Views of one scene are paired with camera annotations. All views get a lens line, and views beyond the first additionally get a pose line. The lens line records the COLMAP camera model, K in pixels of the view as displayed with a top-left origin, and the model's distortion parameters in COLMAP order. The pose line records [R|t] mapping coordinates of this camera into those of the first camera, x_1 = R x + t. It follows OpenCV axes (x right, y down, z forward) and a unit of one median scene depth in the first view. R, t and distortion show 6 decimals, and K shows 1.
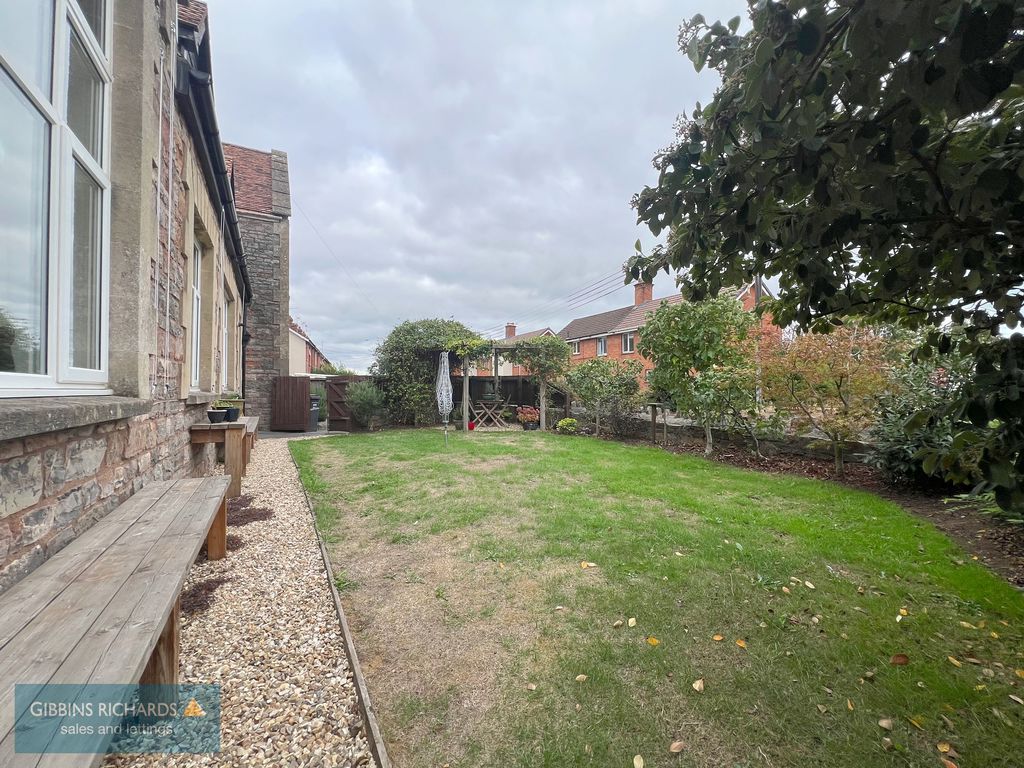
lens RADIAL K [[416.8, 0, 514.0], [0, 416.8, 381.3], [0, 0, 1]] dist [-0.000612, 0.000526]
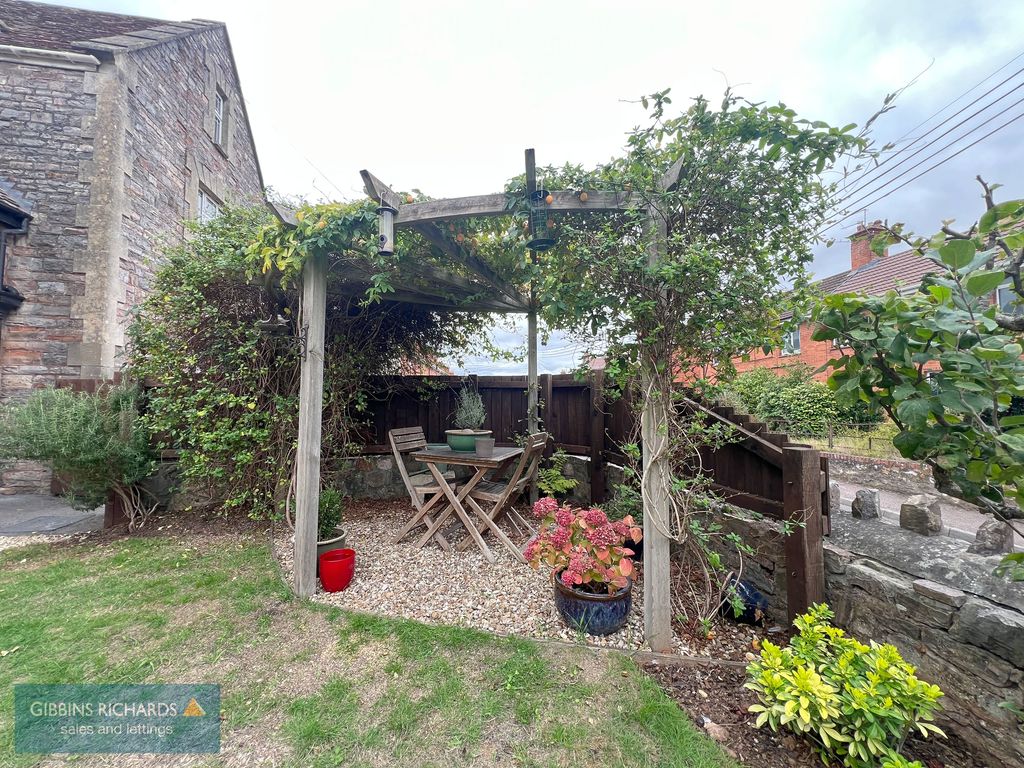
lens RADIAL K [[416.8, 0, 505.3], [0, 416.8, 384.6], [0, 0, 1]] dist [-0.000612, 0.000526]
pose [[0.941601, -0.008239, -0.336629, 0.062793], [-0.003659, 0.999391, -0.034694, 0.008652], [0.336710, 0.033900, 0.940998, 0.724874]]
